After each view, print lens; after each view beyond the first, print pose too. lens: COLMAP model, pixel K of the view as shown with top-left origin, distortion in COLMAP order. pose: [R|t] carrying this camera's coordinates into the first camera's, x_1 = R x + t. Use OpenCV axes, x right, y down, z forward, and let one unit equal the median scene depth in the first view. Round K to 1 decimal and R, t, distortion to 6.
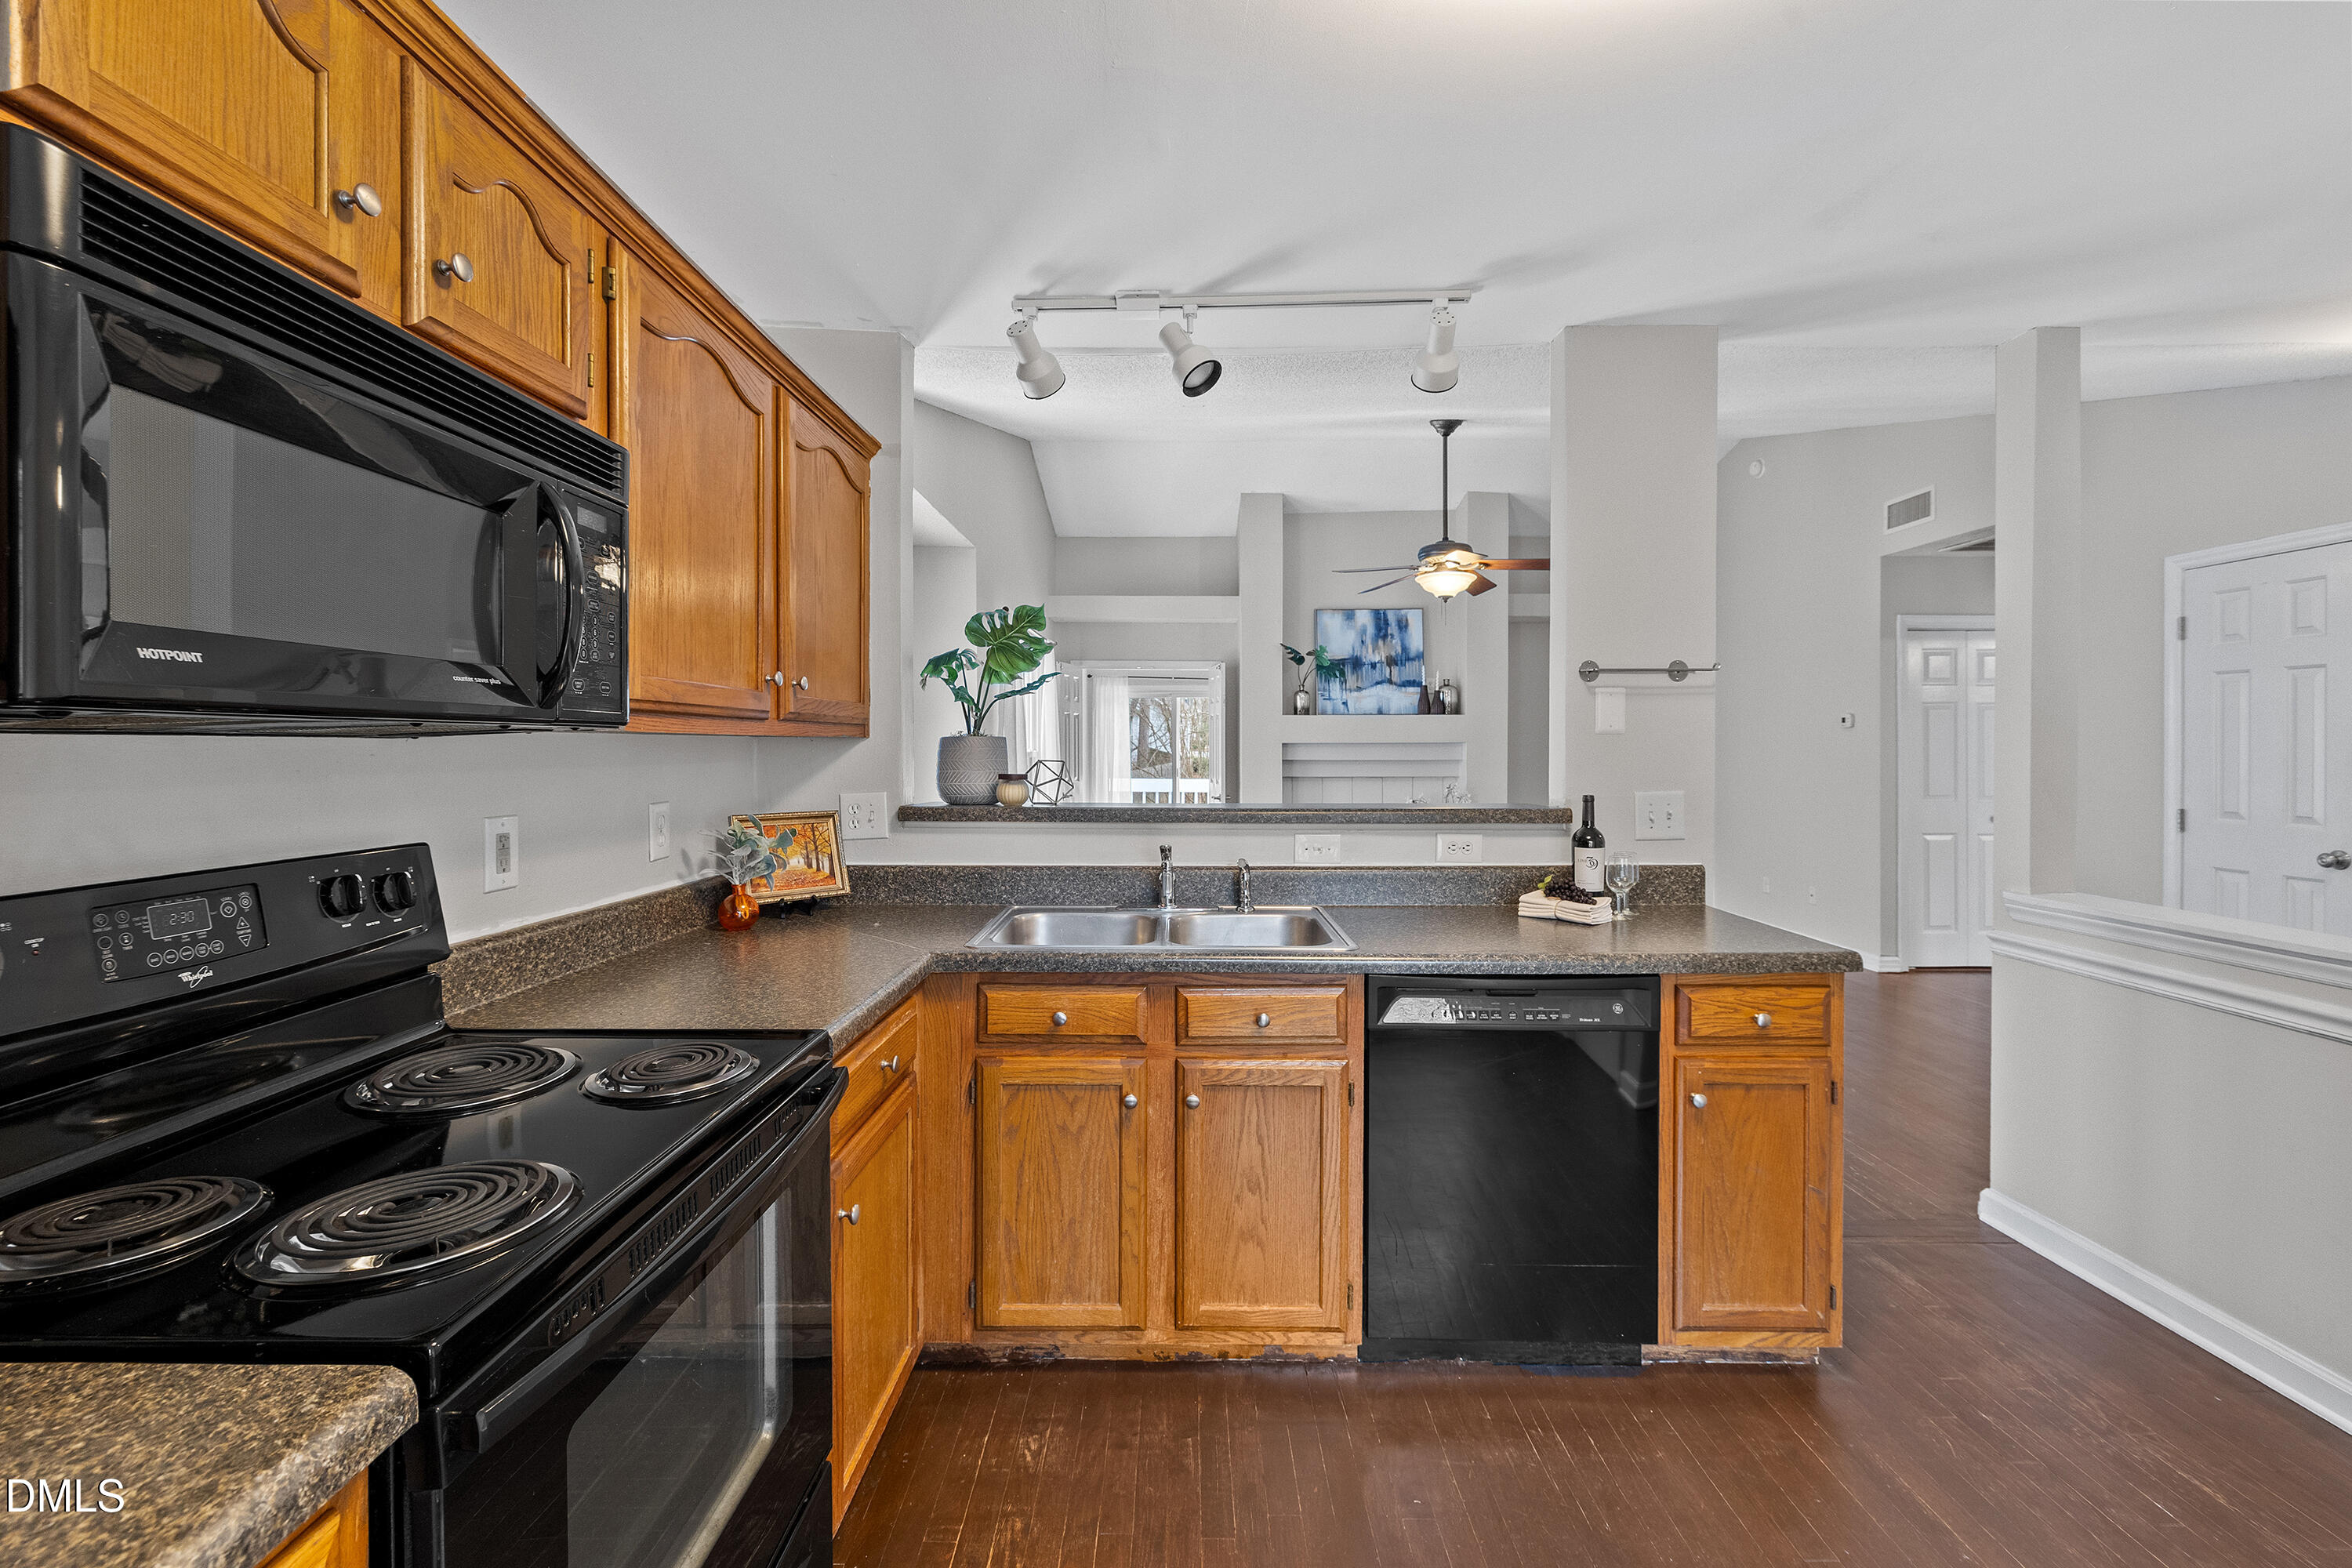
lens RADIAL K [[991.5, 0, 1180.0], [0, 991.5, 770.9], [0, 0, 1]] dist [-0.000790, 0.000032]
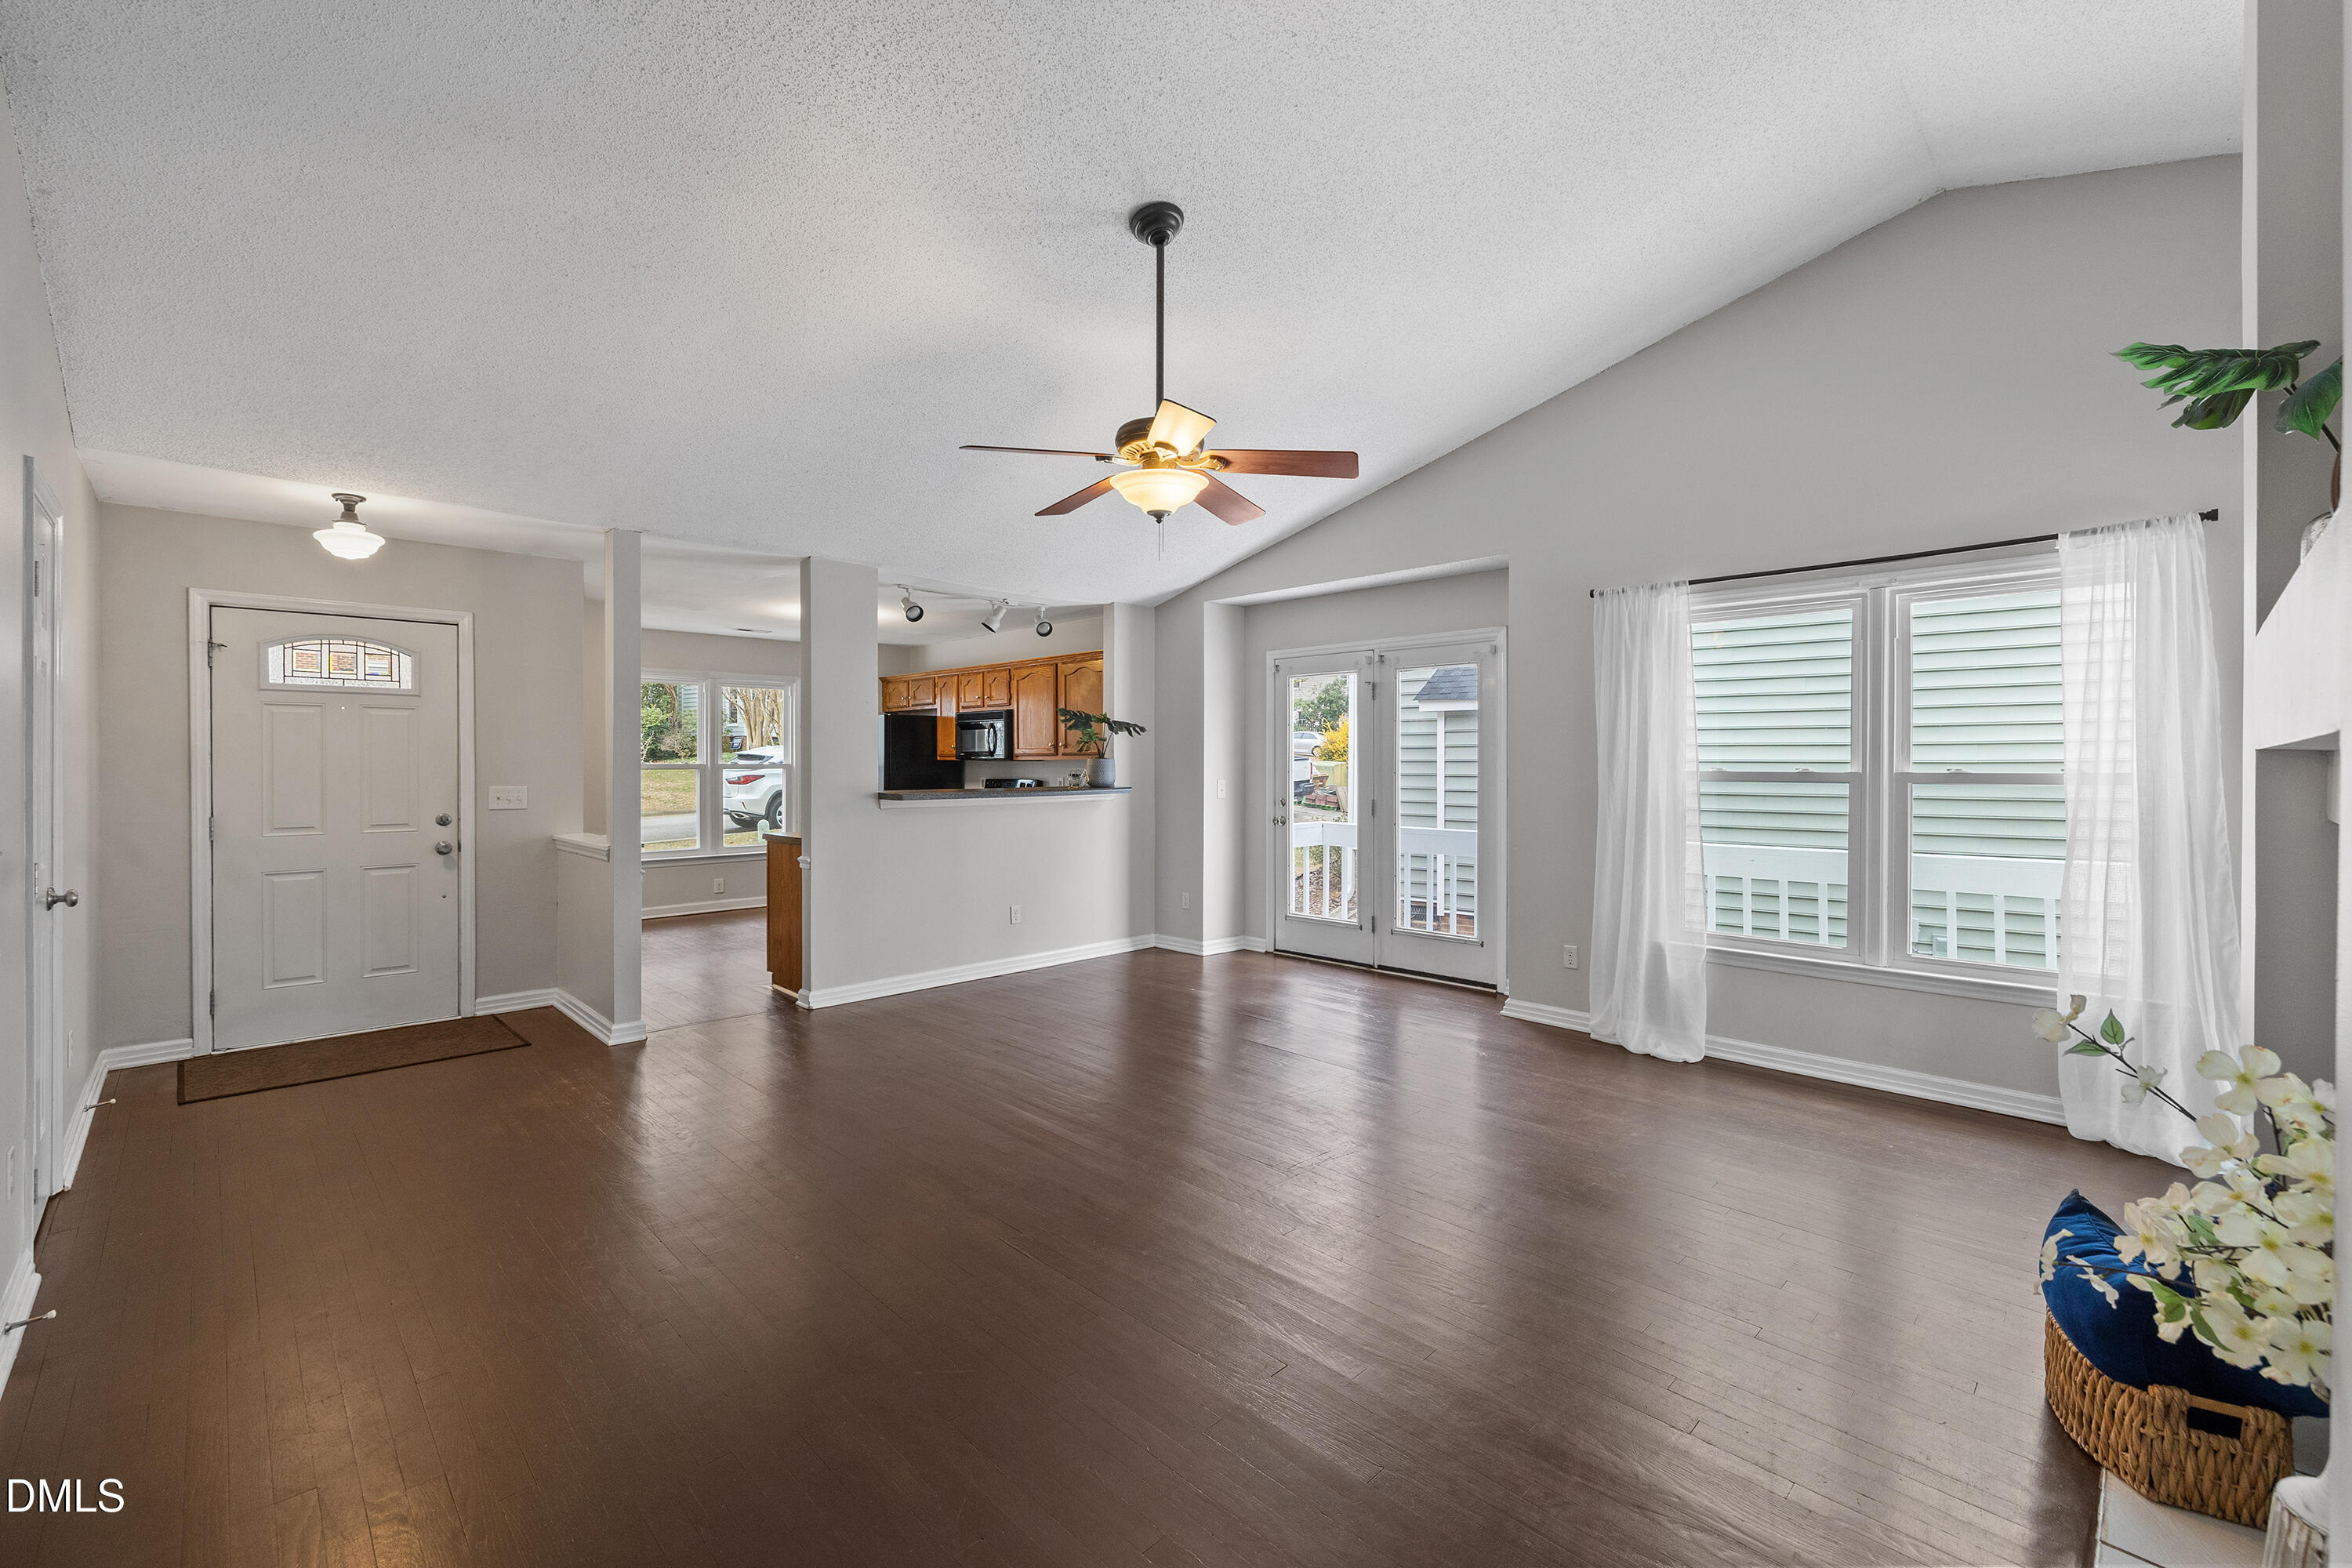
lens RADIAL K [[980.0, 0, 1174.9], [0, 980.0, 758.0], [0, 0, 1]] dist [-0.000308, 0.000070]
pose [[-0.711304, -0.001384, -0.702884, 1.340428], [-0.017039, 0.999738, 0.015275, -0.075388], [0.702678, 0.022841, -0.711141, 2.837614]]
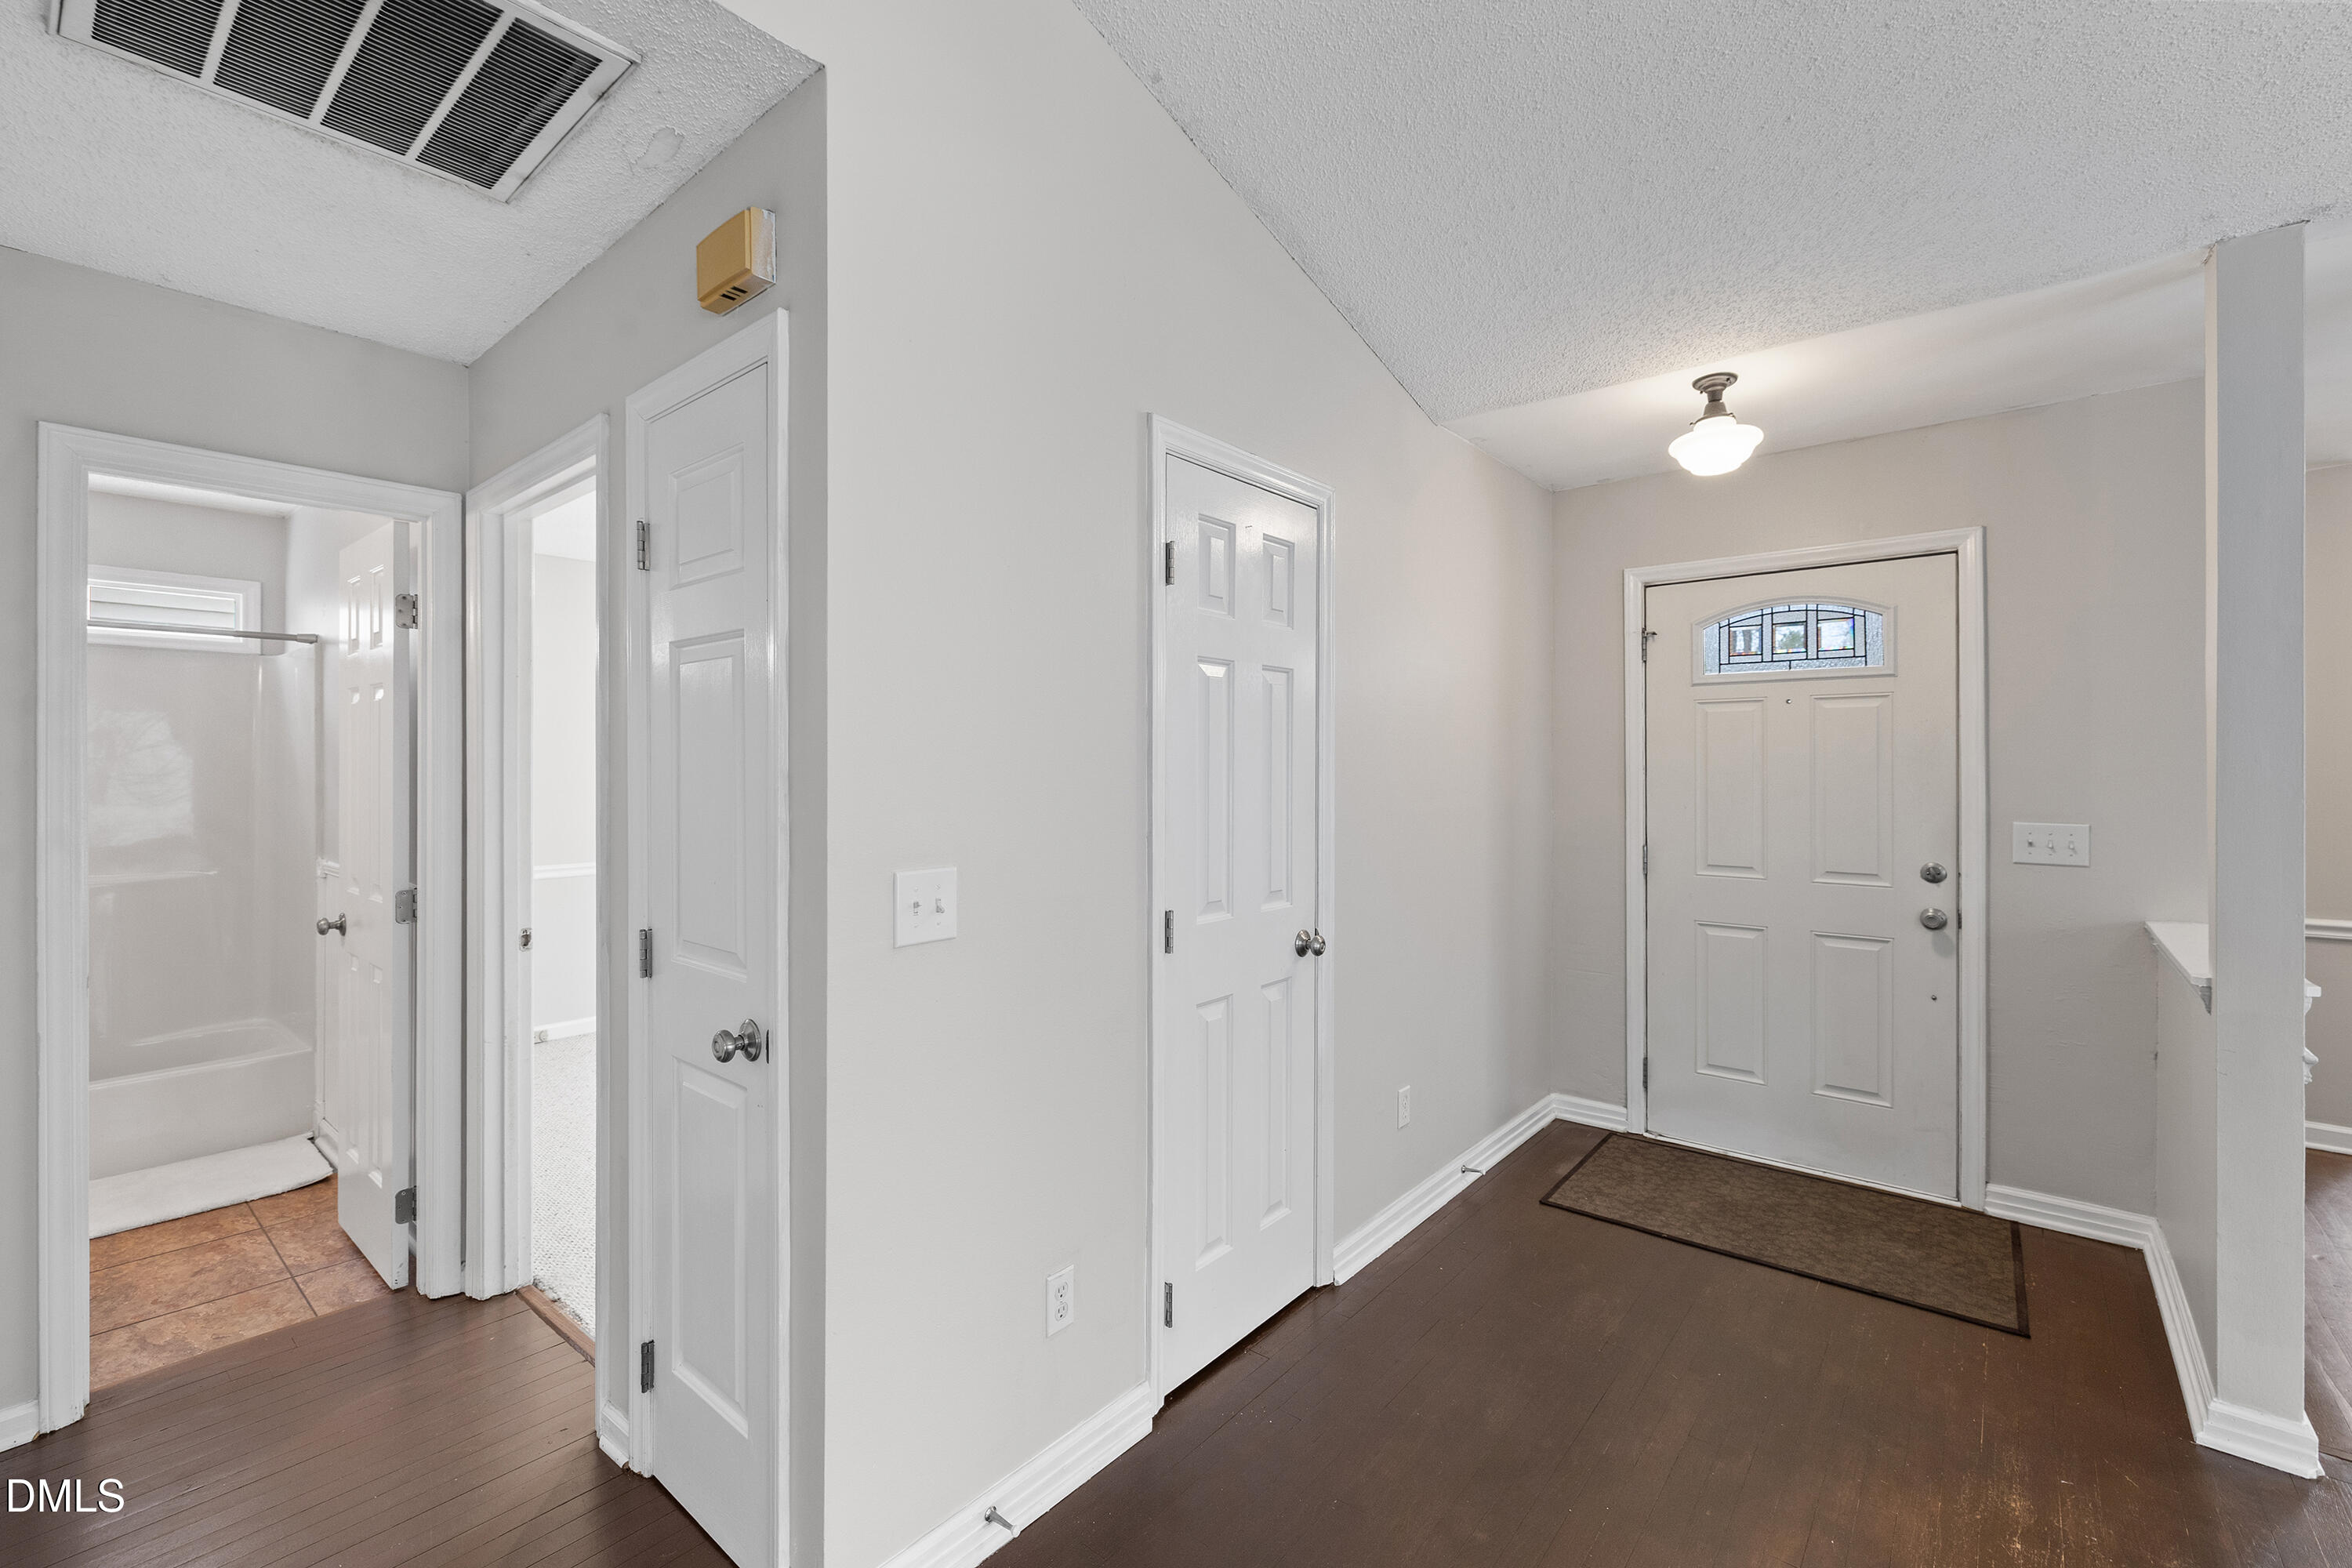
lens RADIAL K [[1005.3, 0, 1173.6], [0, 1005.3, 766.5], [0, 0, 1]] dist [-0.002790, -0.000341]
pose [[-0.769881, 0.002683, 0.638182, 0.969559], [0.017783, 0.999693, 0.017250, -0.067331], [-0.637939, 0.024629, -0.769693, 2.039848]]
